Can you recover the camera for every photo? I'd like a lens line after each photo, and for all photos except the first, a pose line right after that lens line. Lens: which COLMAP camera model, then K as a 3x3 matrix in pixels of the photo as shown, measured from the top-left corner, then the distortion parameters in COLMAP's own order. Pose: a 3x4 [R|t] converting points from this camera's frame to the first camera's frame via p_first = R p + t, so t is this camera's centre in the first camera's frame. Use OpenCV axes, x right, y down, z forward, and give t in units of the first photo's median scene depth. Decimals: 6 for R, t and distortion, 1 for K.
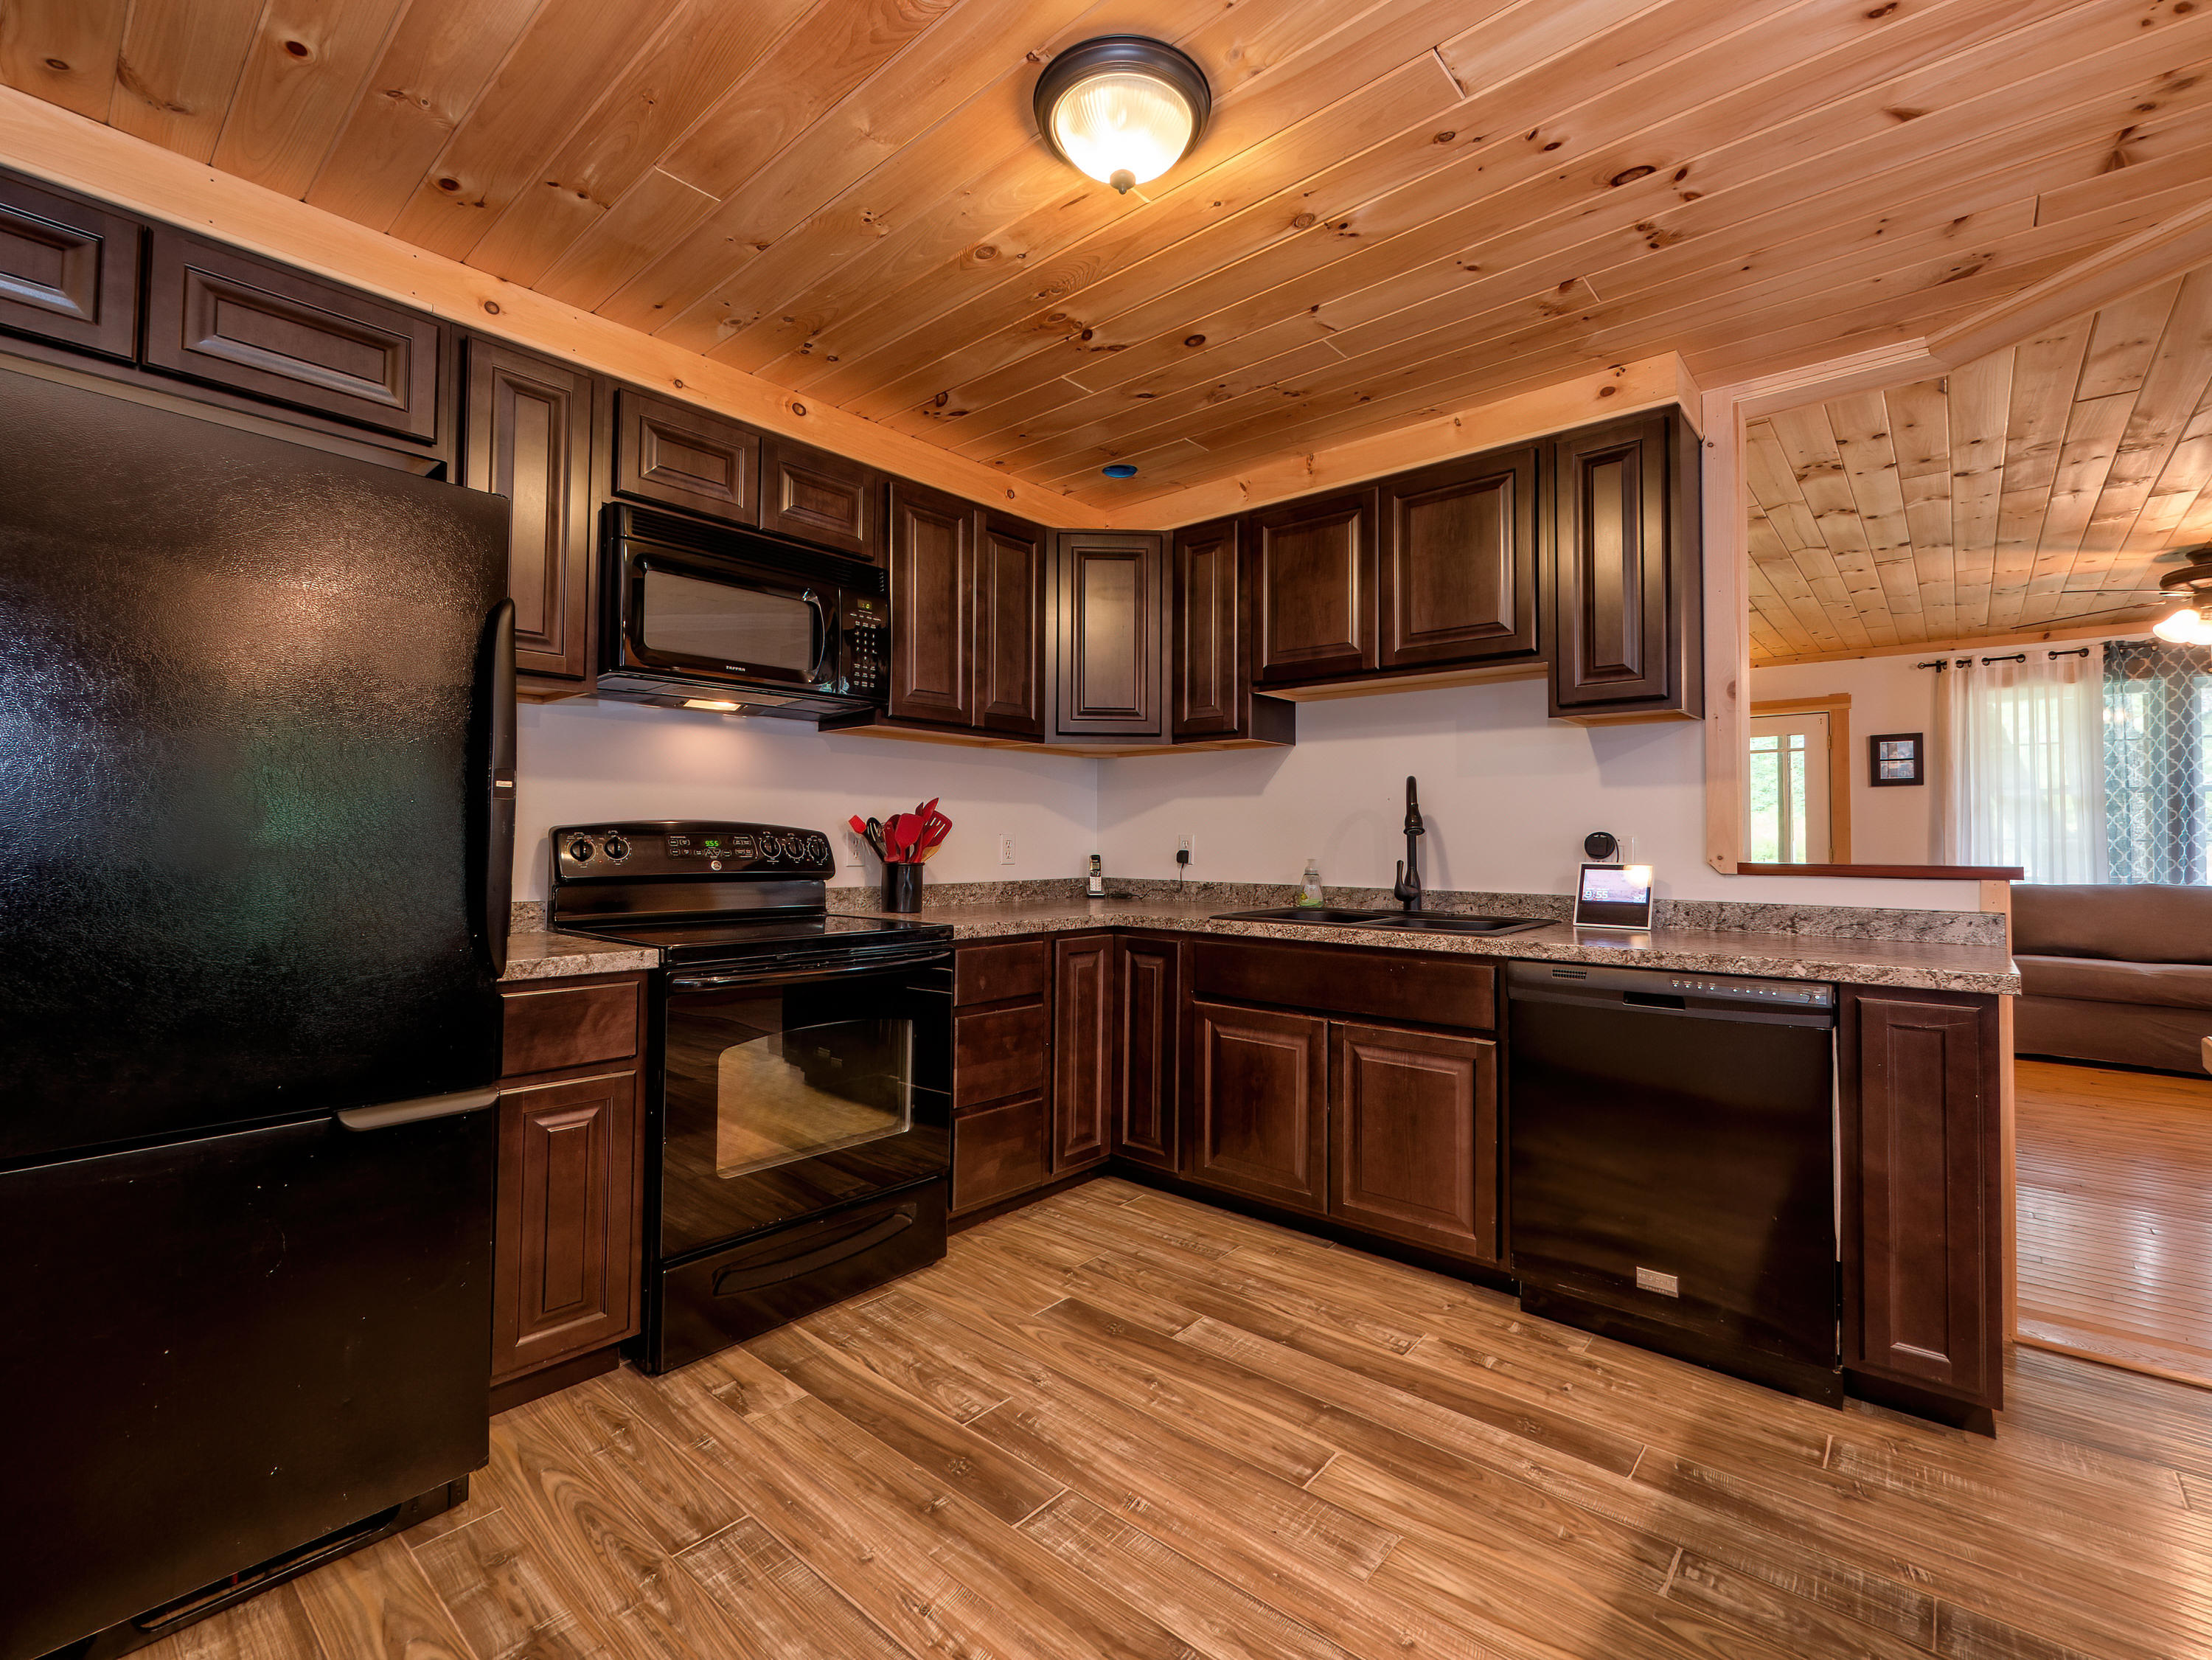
lens RADIAL K [[1020.7, 0, 1106.0], [0, 1020.7, 830.0], [0, 0, 1]] dist [-0.015579, 0.000052]
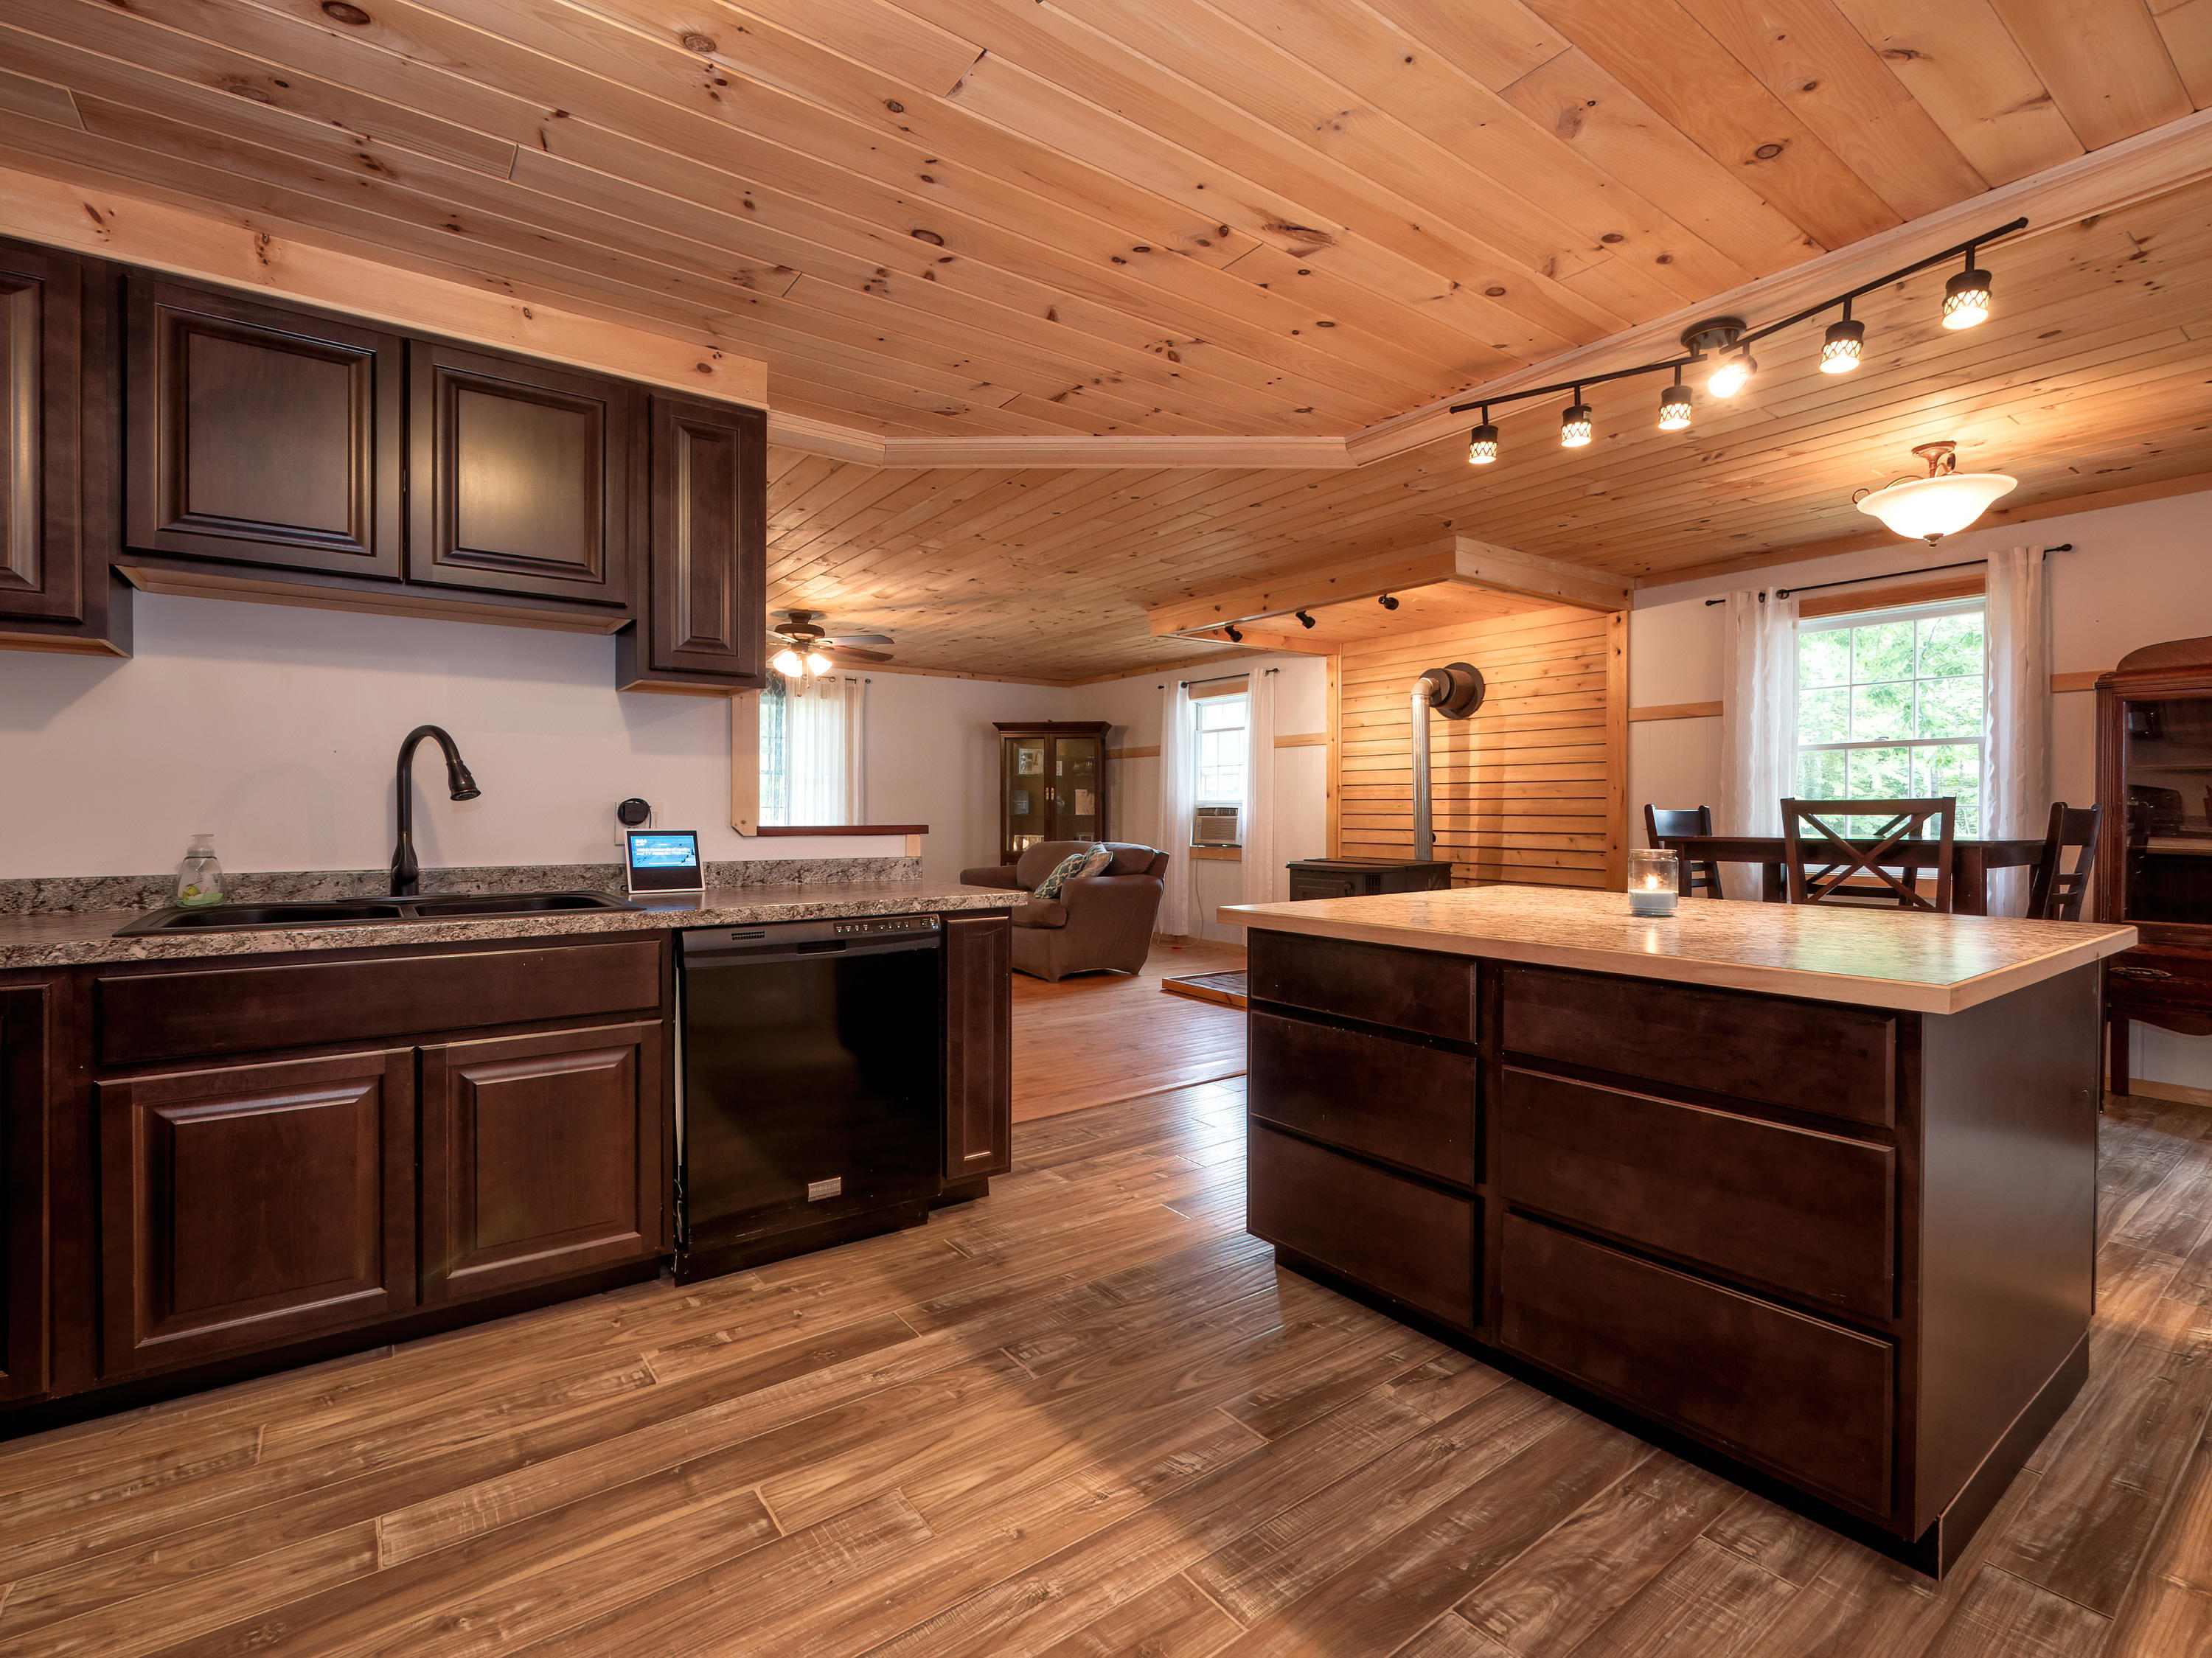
lens RADIAL K [[994.4, 0, 1072.7], [0, 994.4, 837.1], [0, 0, 1]] dist [-0.012502, -0.000386]
pose [[0.211902, -0.028633, 0.976871, -0.466672], [-0.011391, 0.999430, 0.031765, 0.005089], [-0.977224, -0.017859, 0.211456, 0.467196]]
